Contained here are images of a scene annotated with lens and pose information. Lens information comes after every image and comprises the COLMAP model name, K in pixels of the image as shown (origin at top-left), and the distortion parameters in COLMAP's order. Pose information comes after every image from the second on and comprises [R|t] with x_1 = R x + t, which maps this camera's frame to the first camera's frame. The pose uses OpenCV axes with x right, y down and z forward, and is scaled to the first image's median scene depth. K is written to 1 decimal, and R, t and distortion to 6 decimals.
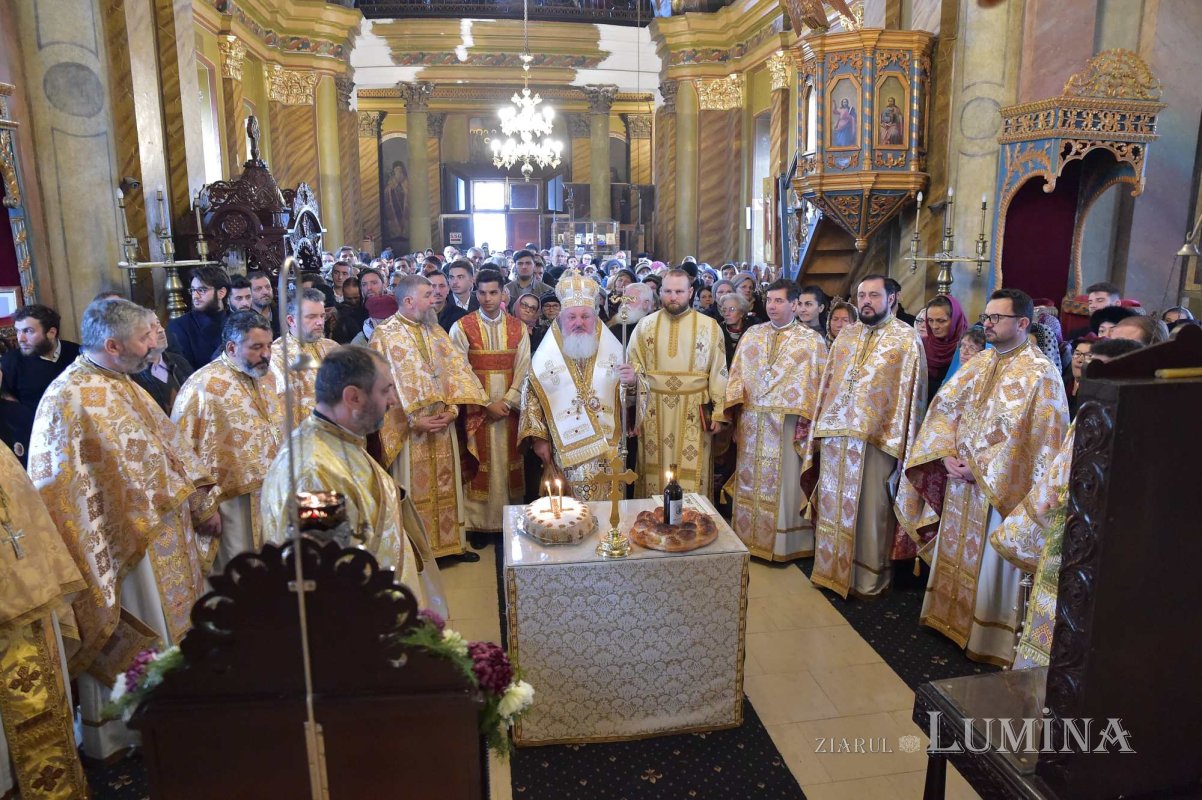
lens RADIAL K [[764.8, 0, 655.4], [0, 764.8, 375.5], [0, 0, 1]] dist [-0.104633, 0.061677]
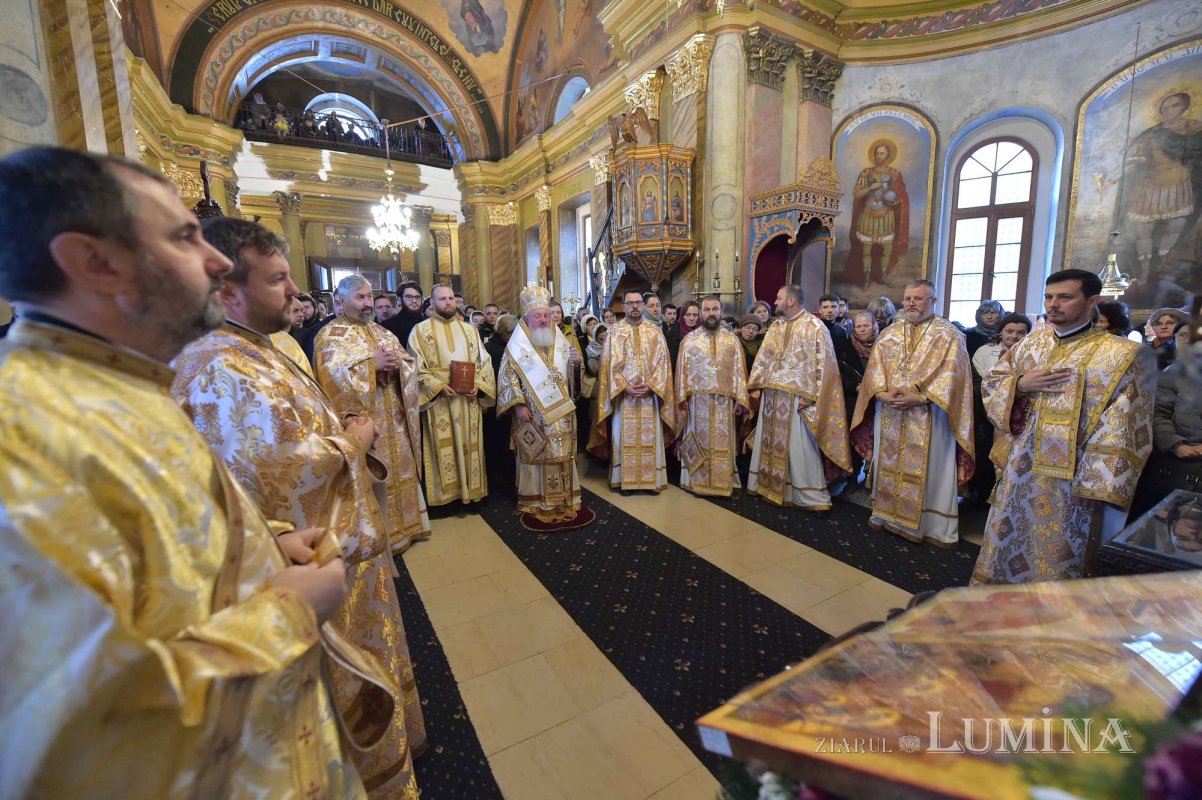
lens RADIAL K [[479.6, 0, 599.9], [0, 479.6, 367.9], [0, 0, 1]] dist [-0.002577, -0.000214]
pose [[0.960456, -0.057061, 0.272524, -0.109237], [0.071834, 0.996422, -0.044534, 0.023919], [-0.269008, 0.062349, 0.961118, 0.092143]]
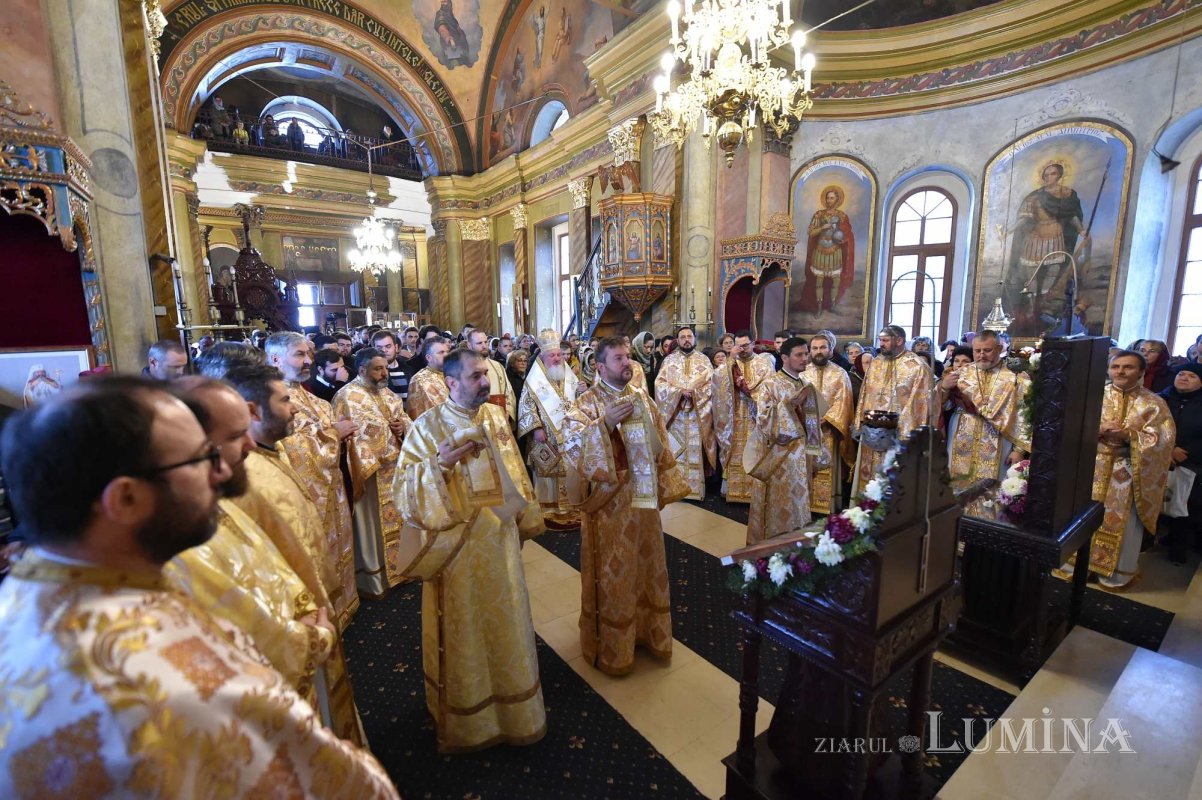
lens RADIAL K [[472.0, 0, 628.5], [0, 472.0, 384.7], [0, 0, 1]] dist [-0.004000, -0.000019]
pose [[0.922581, -0.063204, 0.380590, -0.162715], [0.081523, 0.996151, -0.032190, 0.012675], [-0.377091, 0.060725, 0.924183, 0.018829]]
